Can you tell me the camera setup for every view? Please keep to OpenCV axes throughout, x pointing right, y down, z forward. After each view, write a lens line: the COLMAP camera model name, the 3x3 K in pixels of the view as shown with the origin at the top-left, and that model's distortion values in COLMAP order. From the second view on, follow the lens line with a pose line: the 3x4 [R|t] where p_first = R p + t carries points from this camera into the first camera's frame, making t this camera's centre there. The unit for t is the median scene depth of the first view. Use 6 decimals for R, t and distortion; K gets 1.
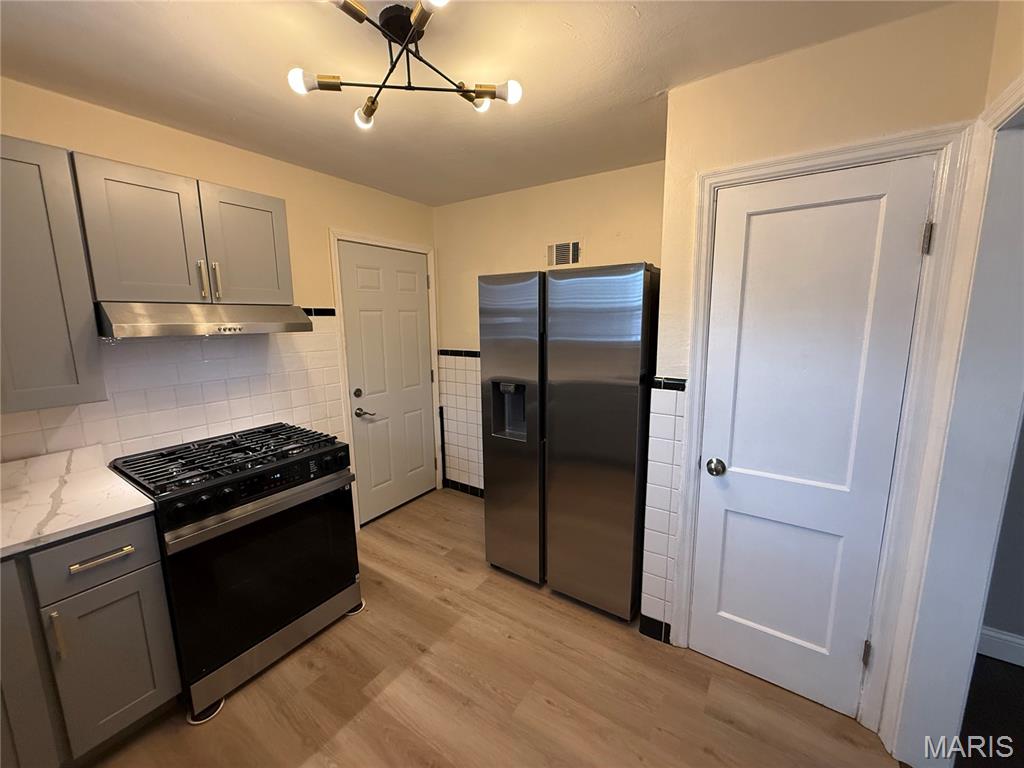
lens RADIAL K [[405.4, 0, 509.4], [0, 405.4, 383.4], [0, 0, 1]] dist [-0.003387, -0.000589]
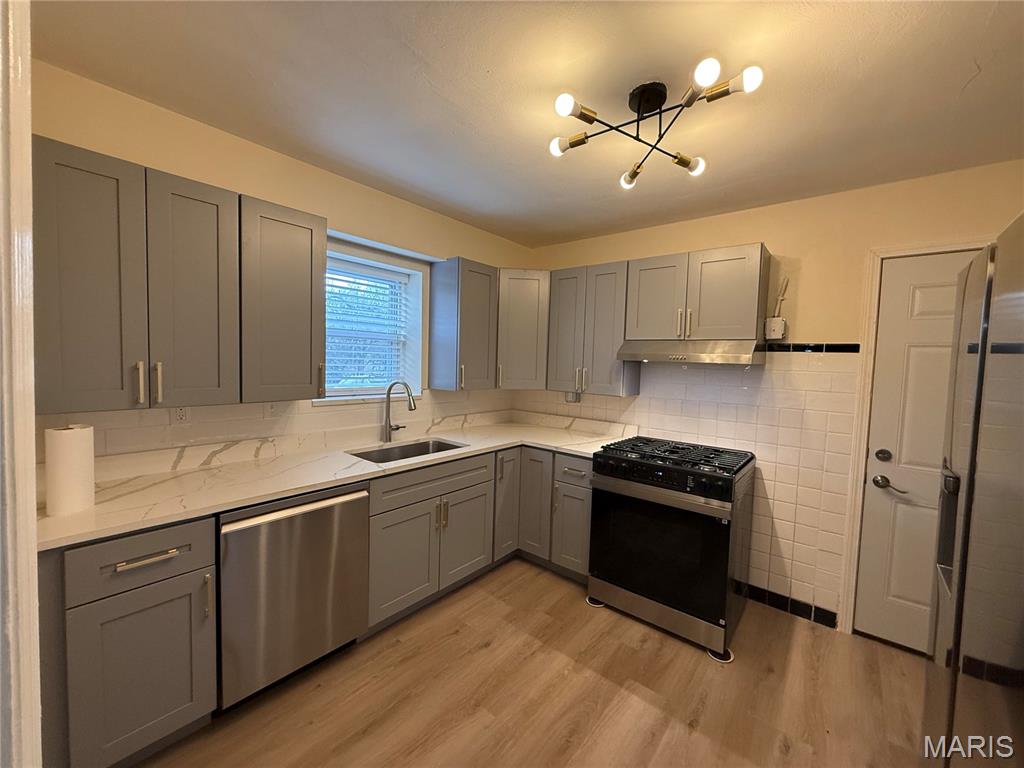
lens RADIAL K [[405.4, 0, 509.4], [0, 405.4, 383.4], [0, 0, 1]] dist [-0.003387, -0.000589]
pose [[-0.106043, 0.062136, -0.992418, 0.673586], [-0.190786, 0.978231, 0.081634, -0.055319], [0.975887, 0.197996, -0.091880, 0.583188]]
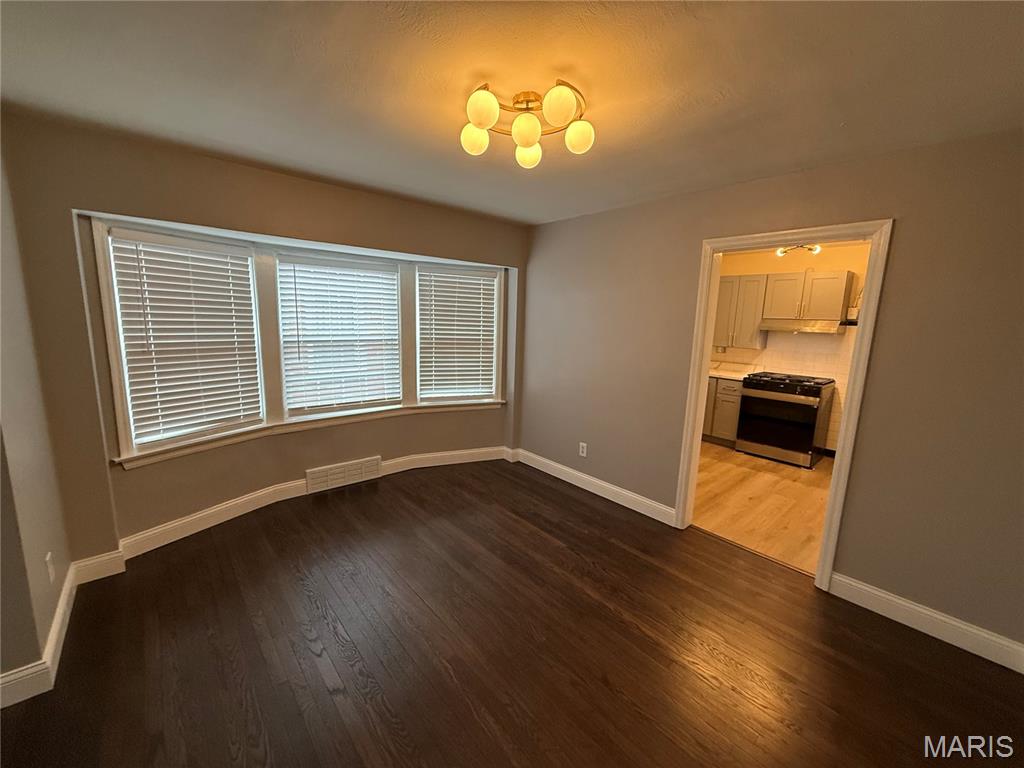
lens RADIAL K [[405.4, 0, 509.4], [0, 405.4, 383.4], [0, 0, 1]] dist [-0.003387, -0.000589]
pose [[-0.265052, 0.162232, -0.950488, 2.252703], [-0.182200, 0.959560, 0.214589, -0.024550], [0.946863, 0.230057, -0.224774, -0.069334]]
